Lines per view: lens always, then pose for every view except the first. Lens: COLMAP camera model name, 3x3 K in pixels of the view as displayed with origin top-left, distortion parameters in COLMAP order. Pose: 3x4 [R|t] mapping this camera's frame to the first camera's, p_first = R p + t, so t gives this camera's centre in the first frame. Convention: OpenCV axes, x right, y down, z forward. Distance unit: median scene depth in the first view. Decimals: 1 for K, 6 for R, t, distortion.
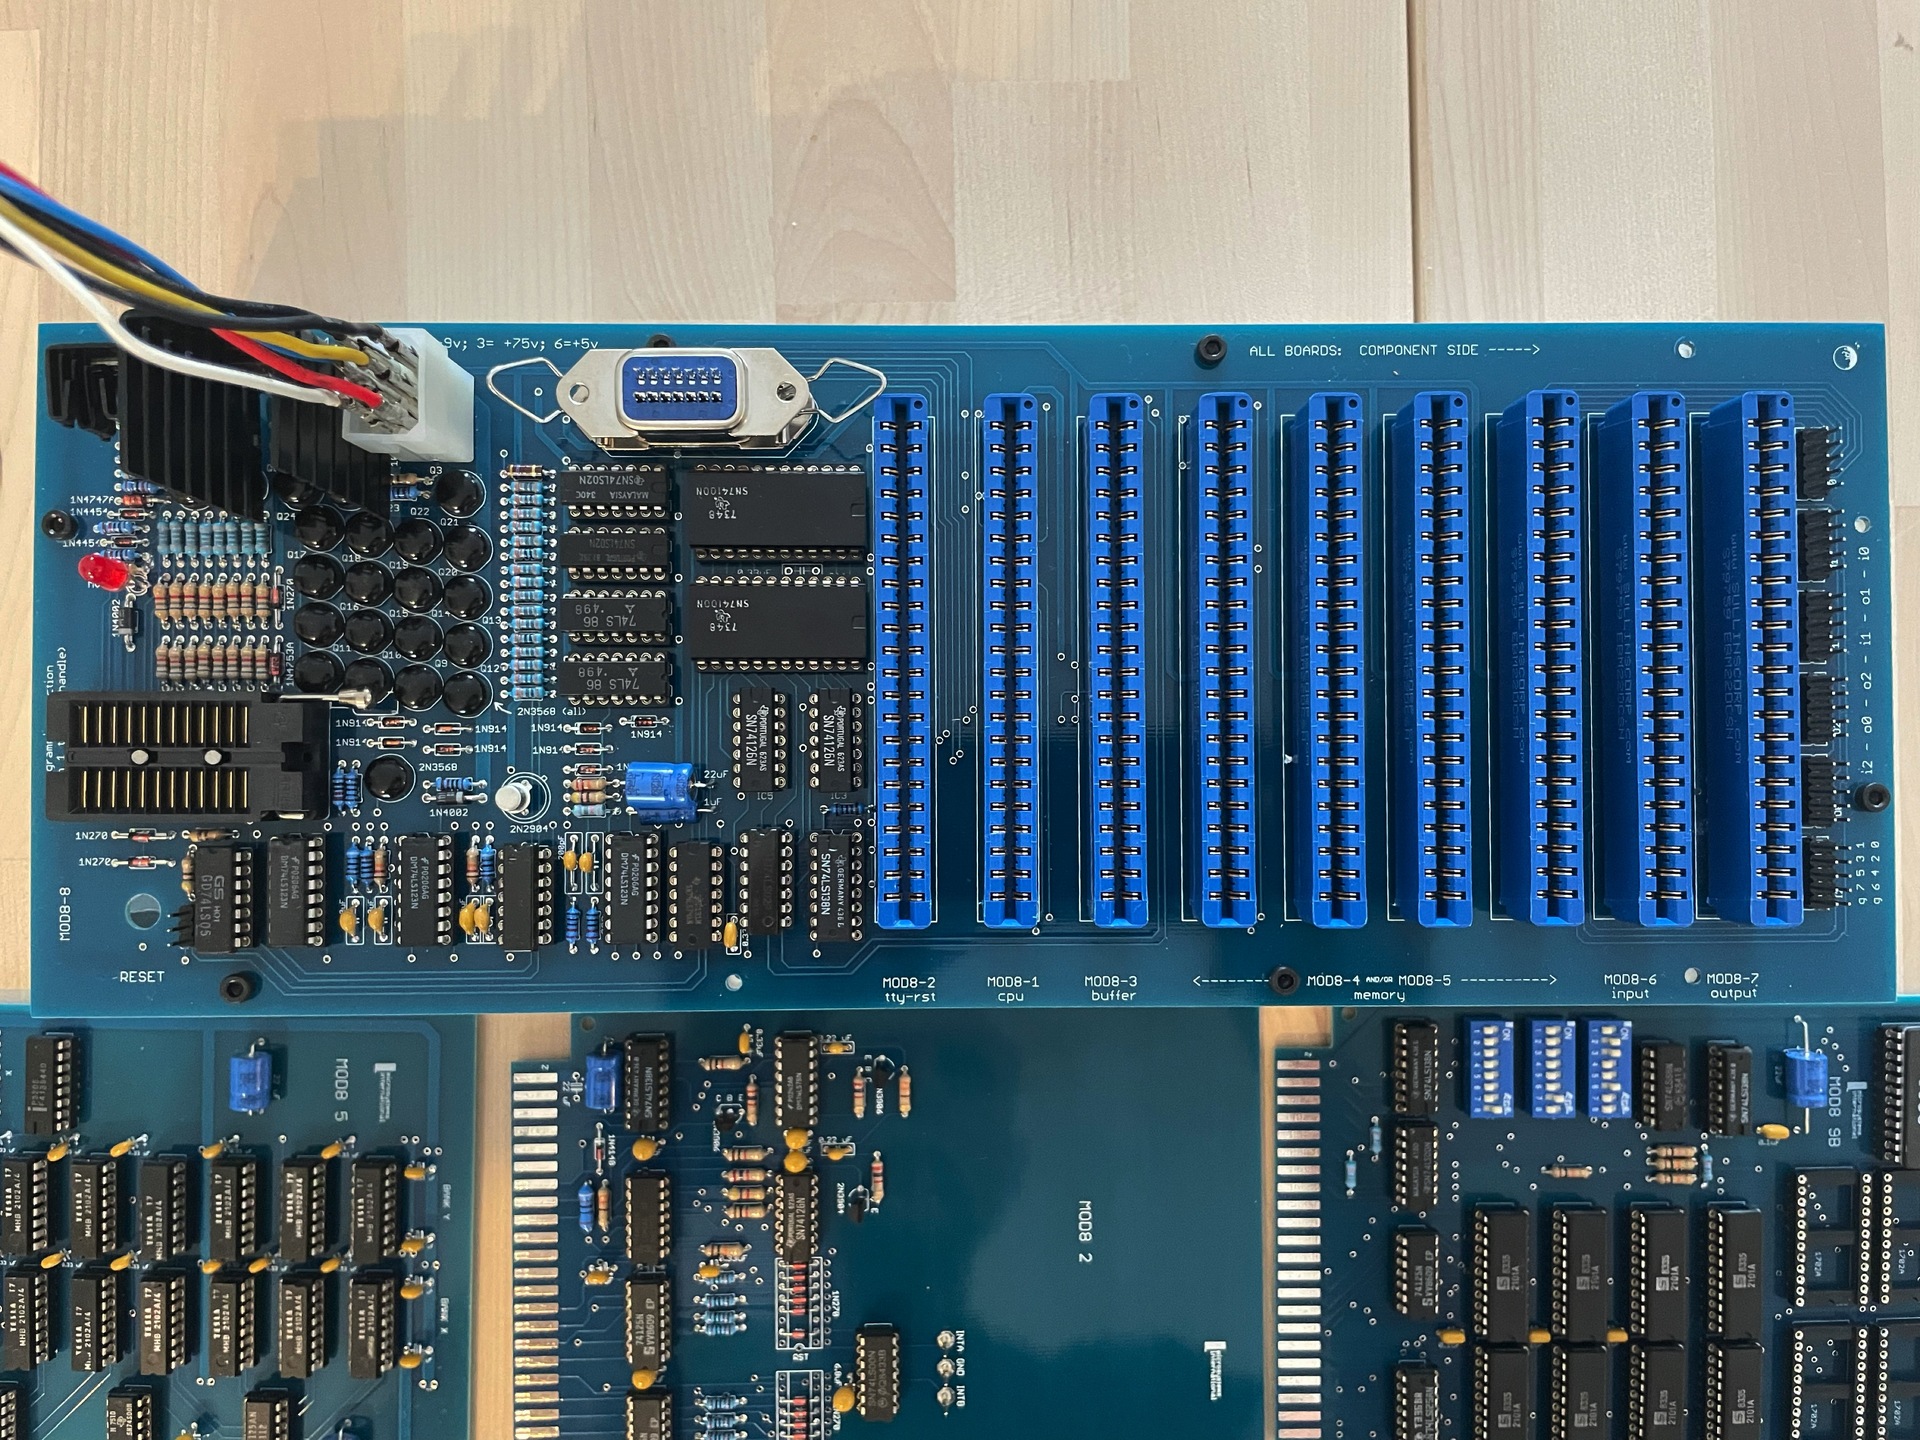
lens RADIAL K [[1484.7, 0, 968.9], [0, 1484.7, 735.5], [0, 0, 1]] dist [0.077682, -0.113908]
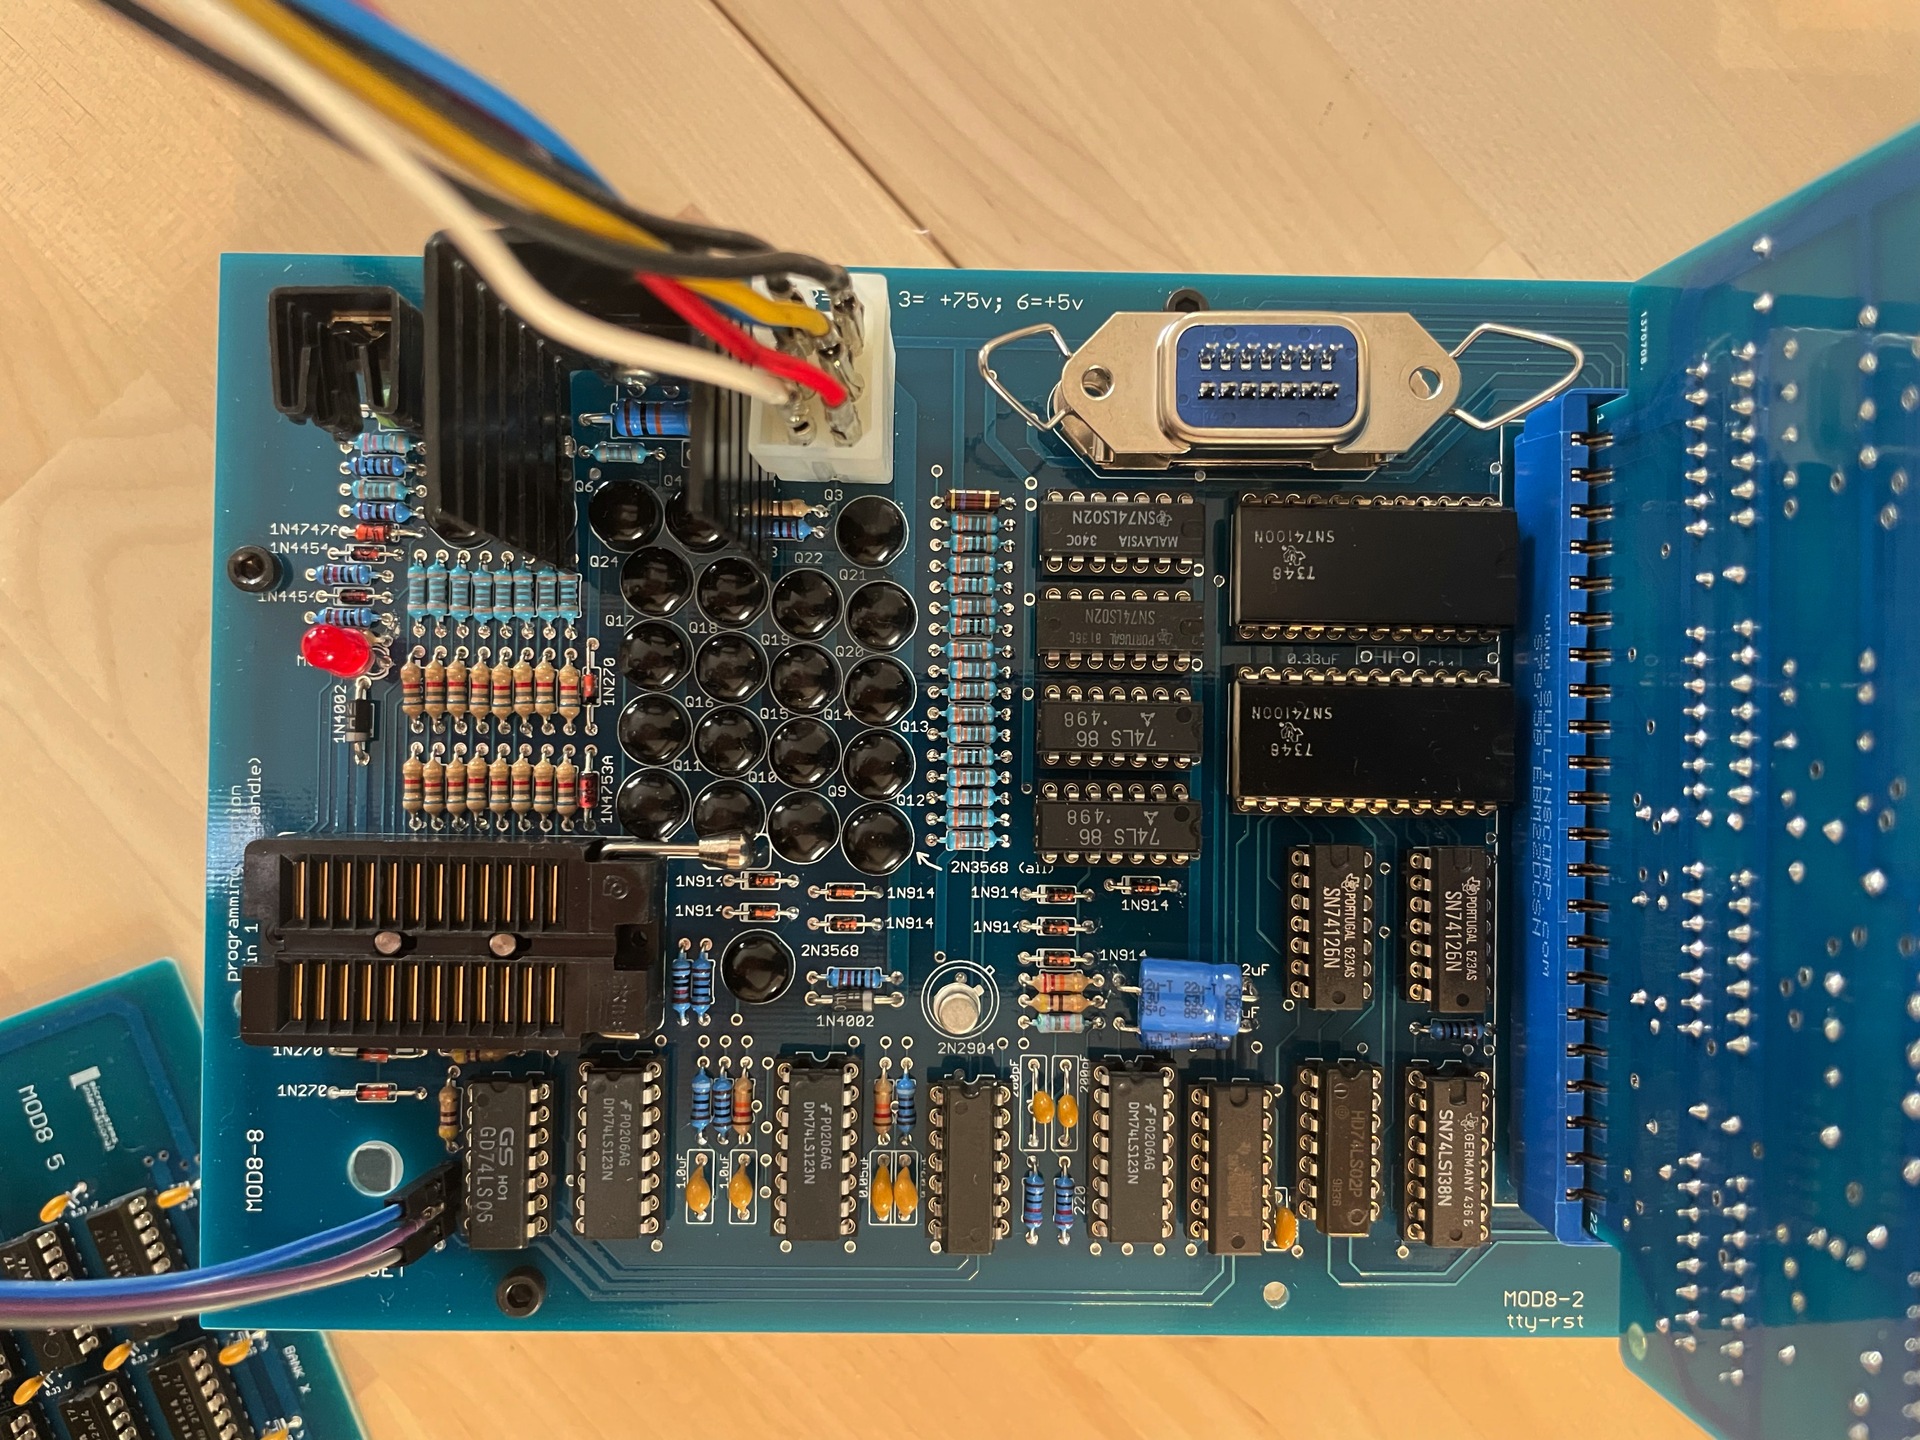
lens RADIAL K [[1484.7, 0, 962.3], [0, 1484.7, 712.4], [0, 0, 1]] dist [0.077682, -0.113908]
pose [[0.999795, 0.019696, 0.004679, -0.302932], [-0.019770, 0.999673, 0.016232, -0.094591], [-0.004357, -0.016321, 0.999857, 0.354610]]
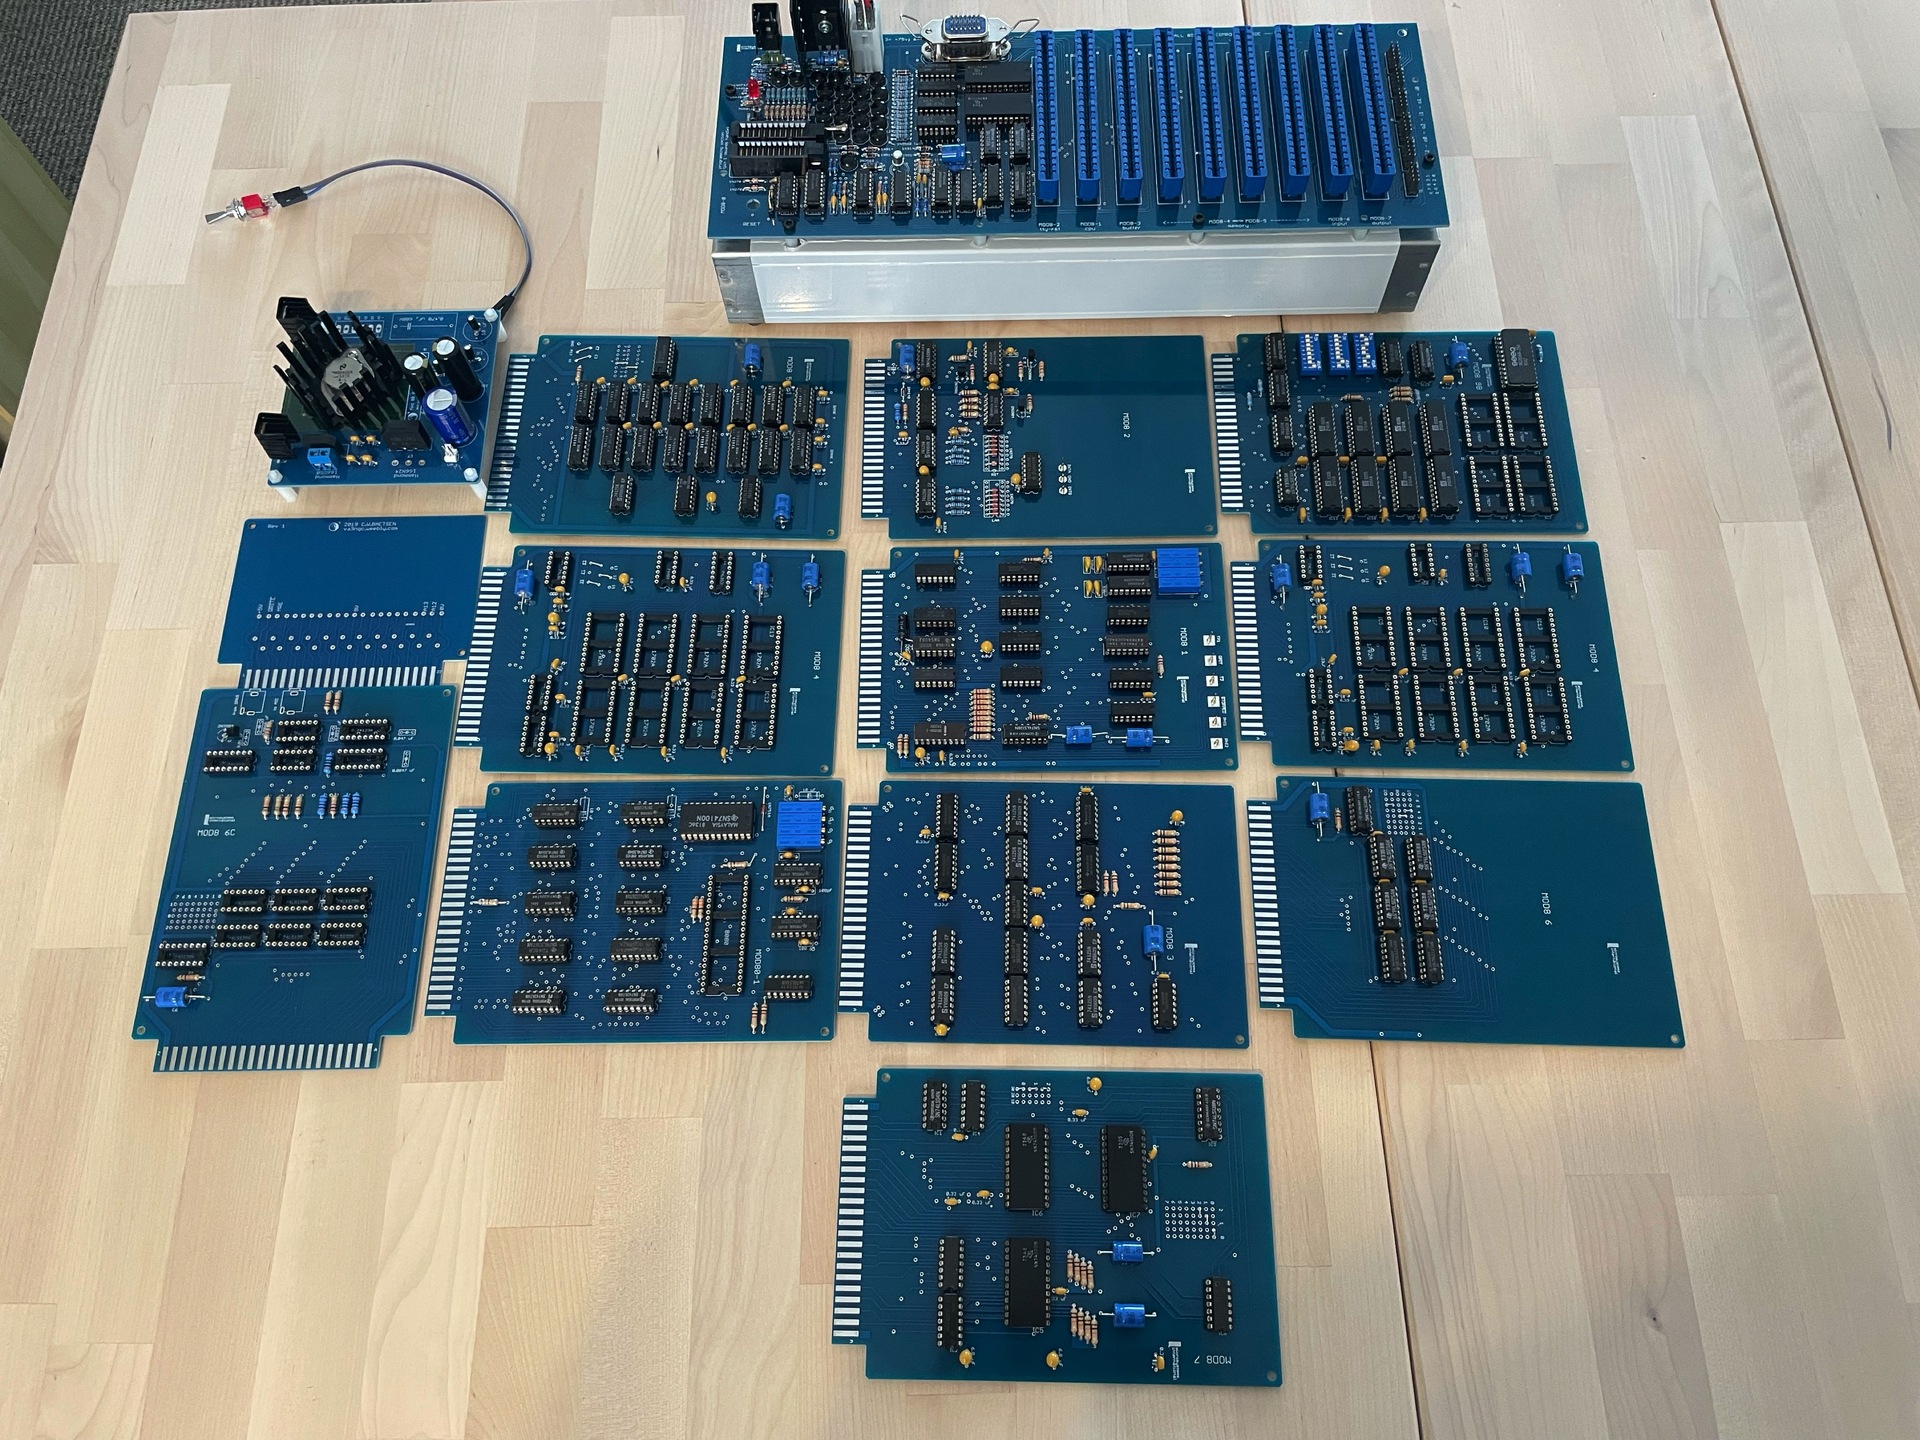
lens RADIAL K [[1484.7, 0, 958.8], [0, 1484.7, 722.4], [0, 0, 1]] dist [0.077682, -0.113908]
pose [[0.999169, -0.008907, -0.039780, -0.100748], [-0.007206, 0.921875, -0.387420, 1.921575], [0.040123, 0.387385, 0.921045, -1.006226]]
